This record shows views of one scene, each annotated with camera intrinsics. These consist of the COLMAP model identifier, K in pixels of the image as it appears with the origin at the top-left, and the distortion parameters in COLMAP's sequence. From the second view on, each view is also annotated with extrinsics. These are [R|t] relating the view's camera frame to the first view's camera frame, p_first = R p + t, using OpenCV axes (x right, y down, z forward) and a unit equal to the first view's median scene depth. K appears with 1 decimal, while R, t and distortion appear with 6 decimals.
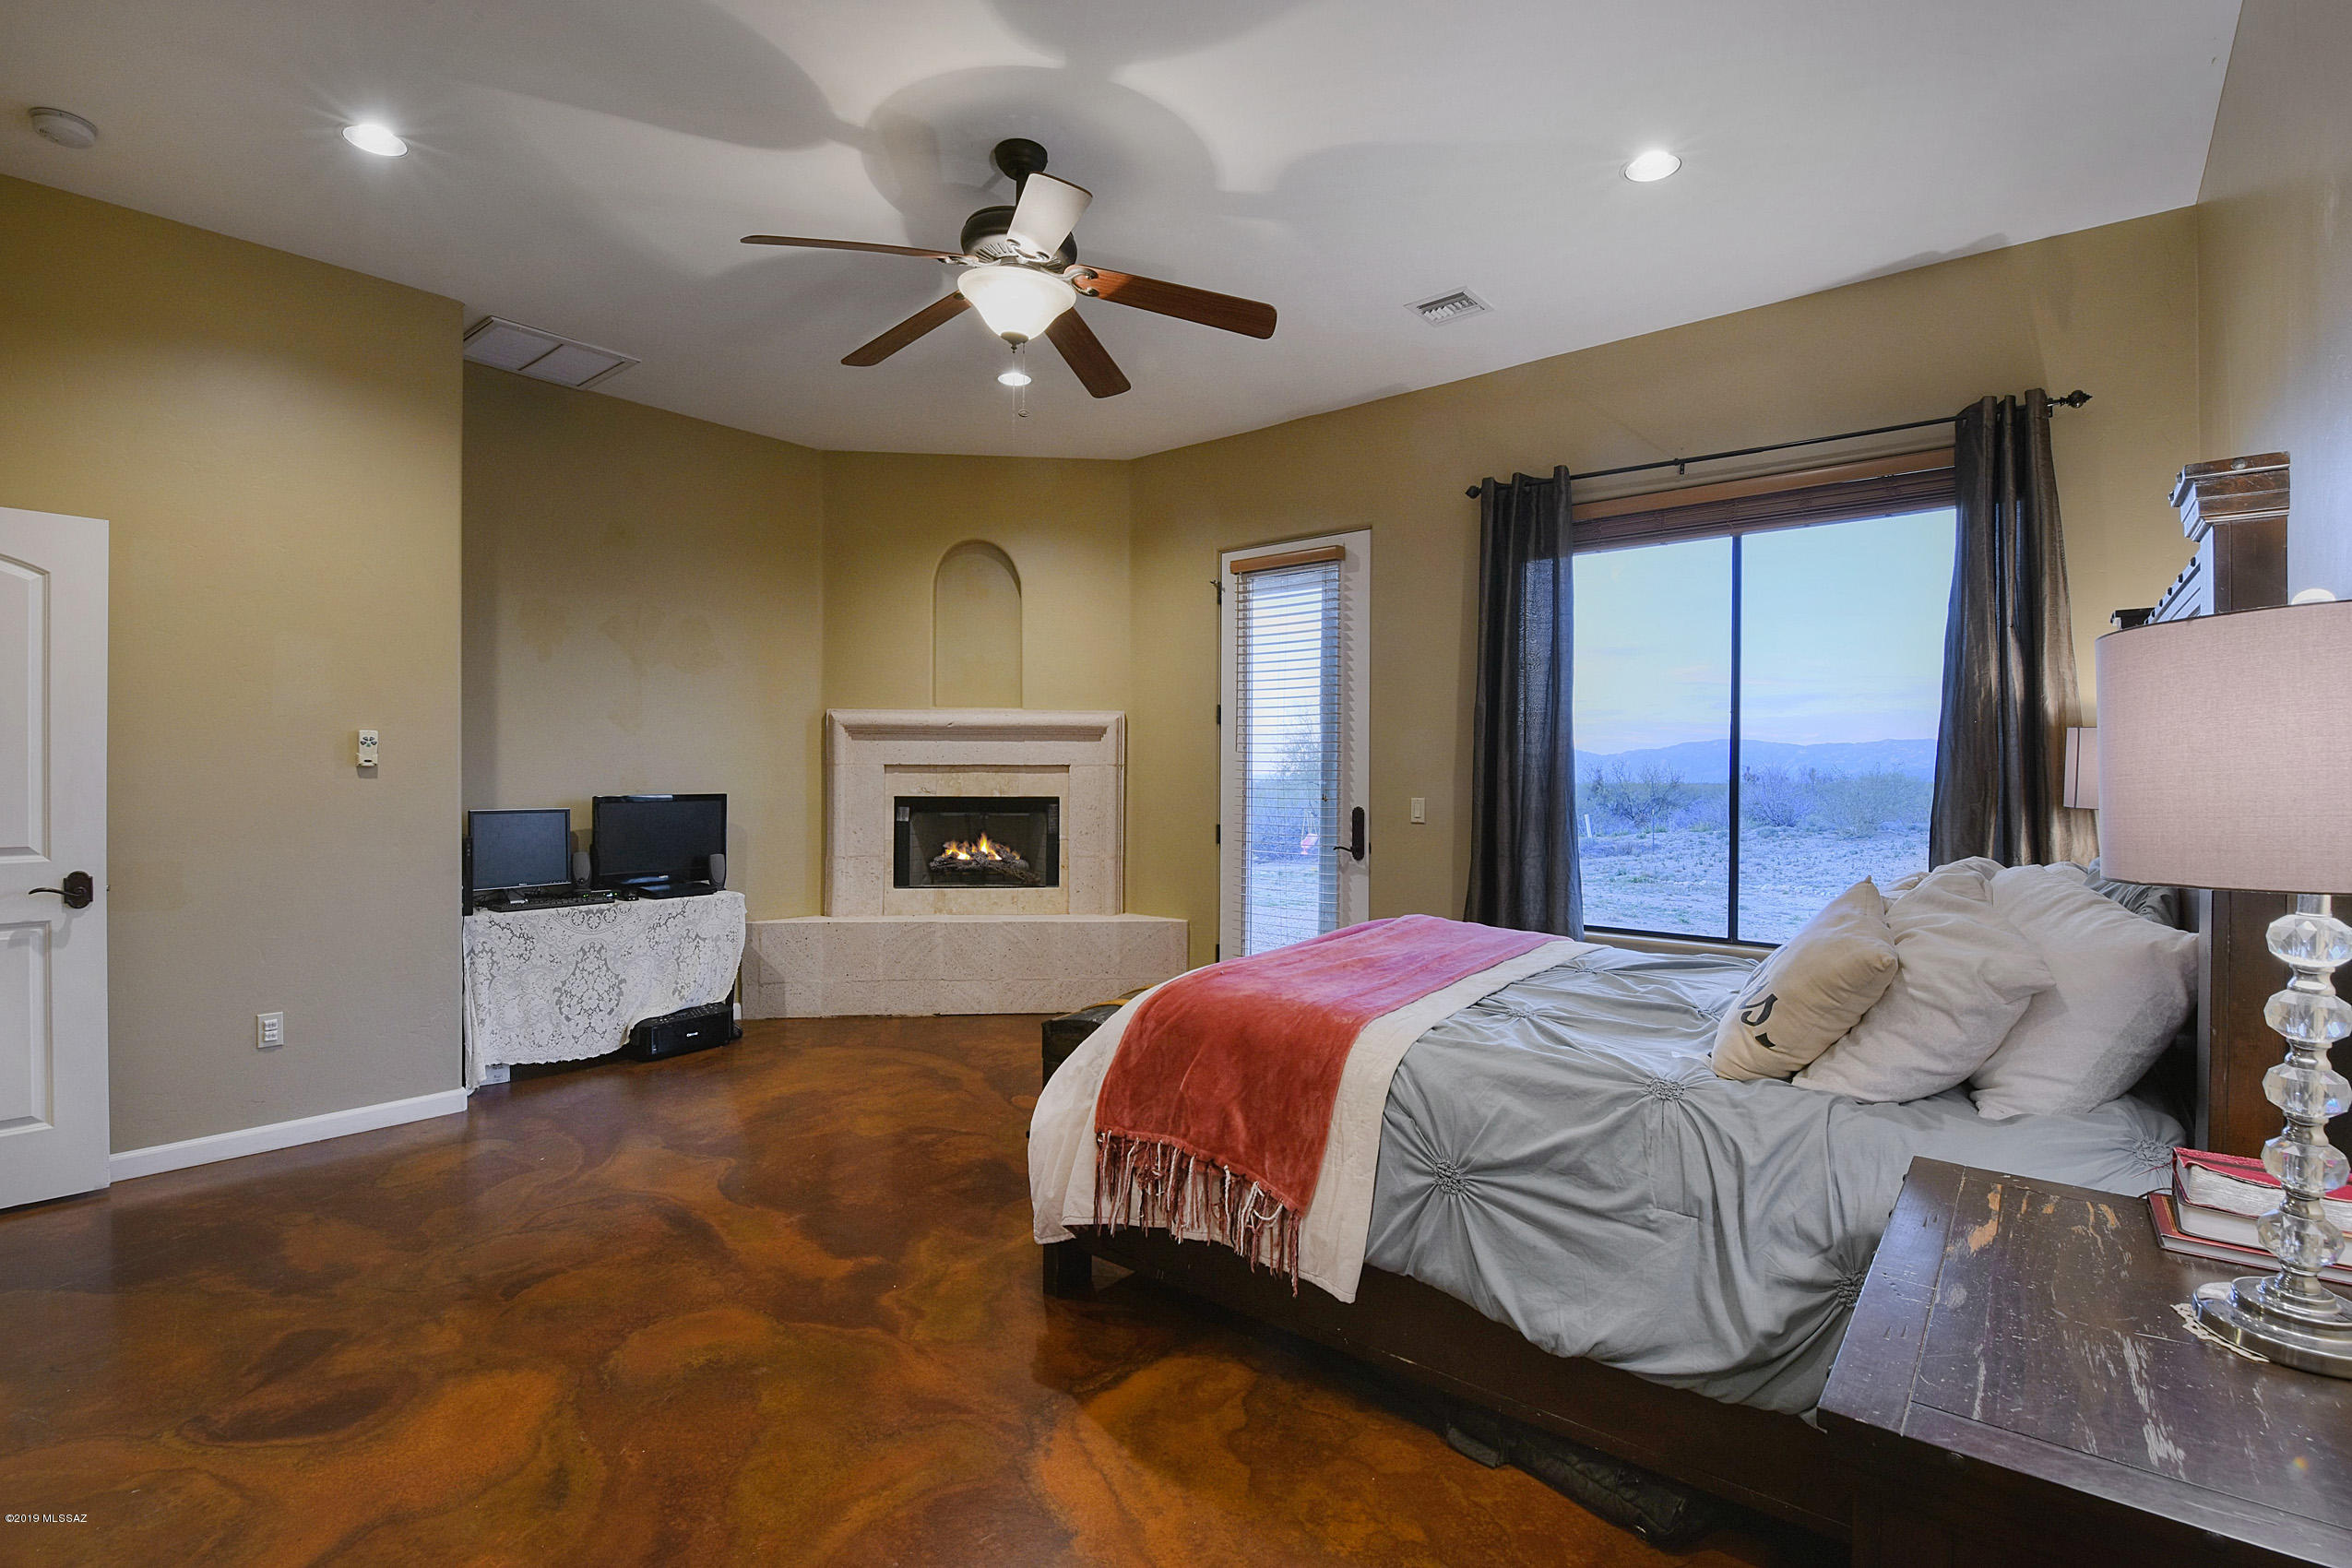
lens RADIAL K [[1068.5, 0, 1185.5], [0, 1068.5, 779.6], [0, 0, 1]] dist [-0.010389, -0.001348]
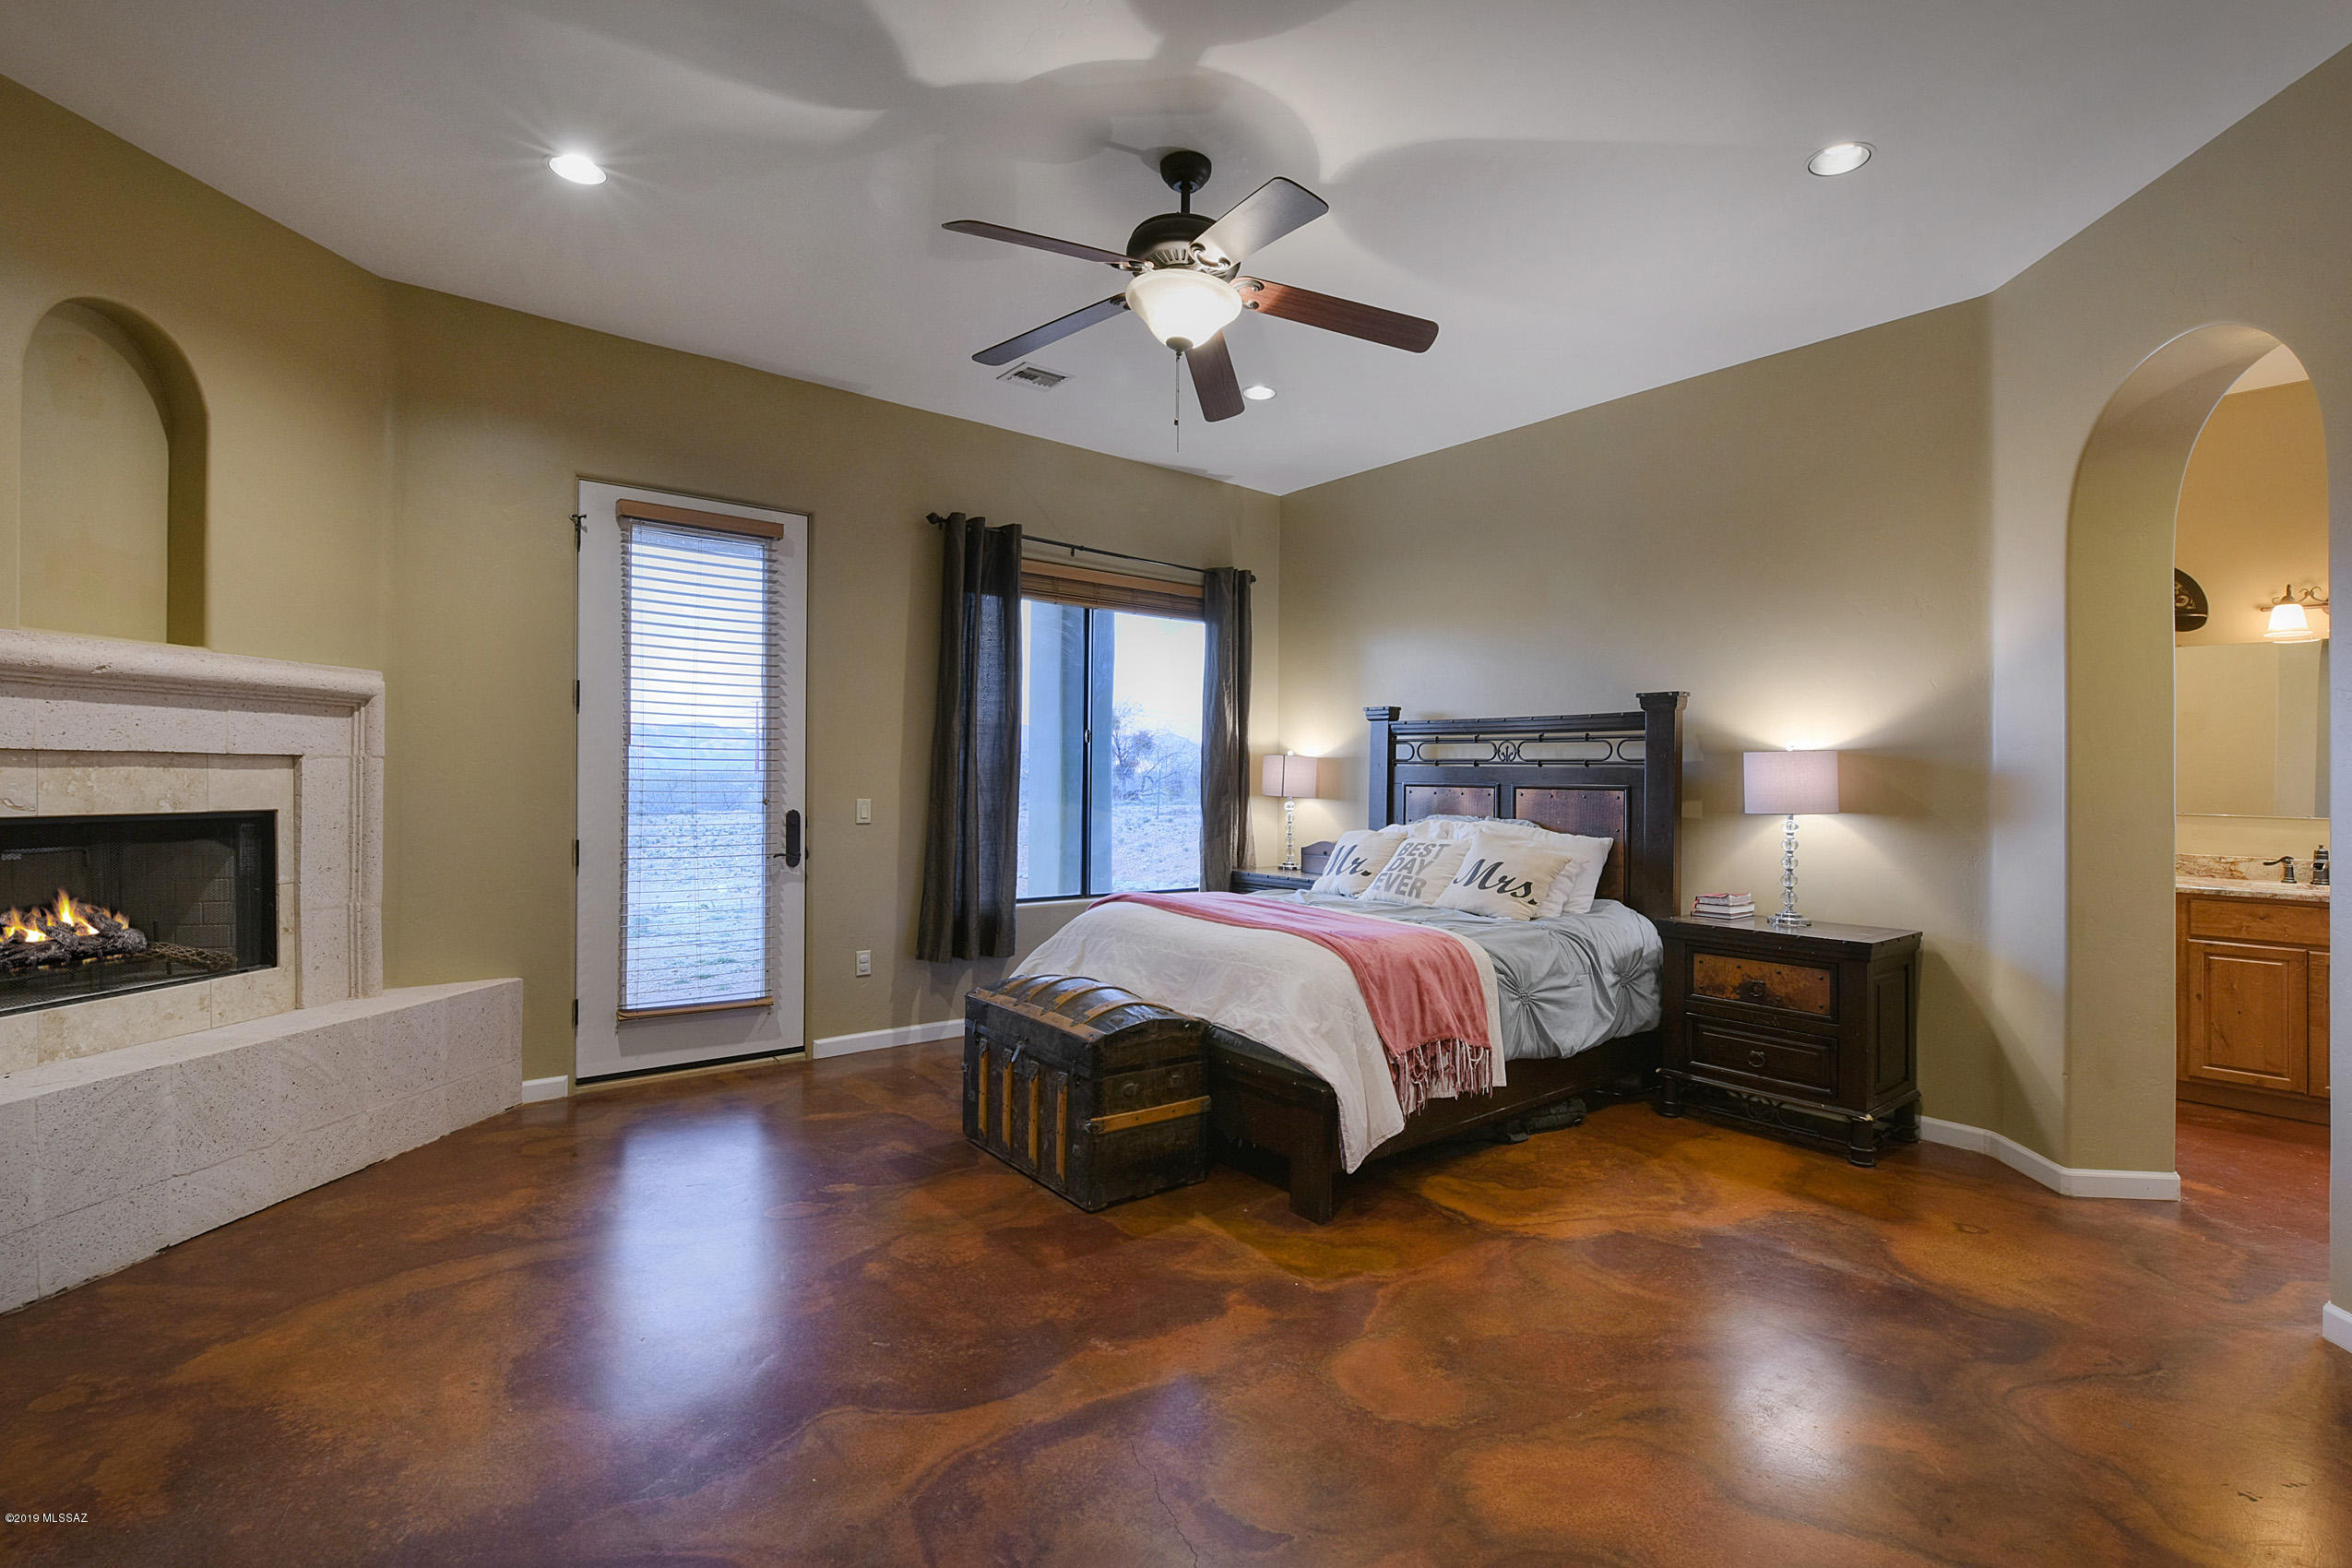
lens RADIAL K [[1068.5, 0, 1187.3], [0, 1068.5, 782.5], [0, 0, 1]] dist [-0.010389, -0.001348]
pose [[0.207528, -0.004116, 0.978220, -0.679008], [-0.006388, 0.999964, 0.005563, -0.005708], [-0.978208, -0.007404, 0.207495, 0.469304]]
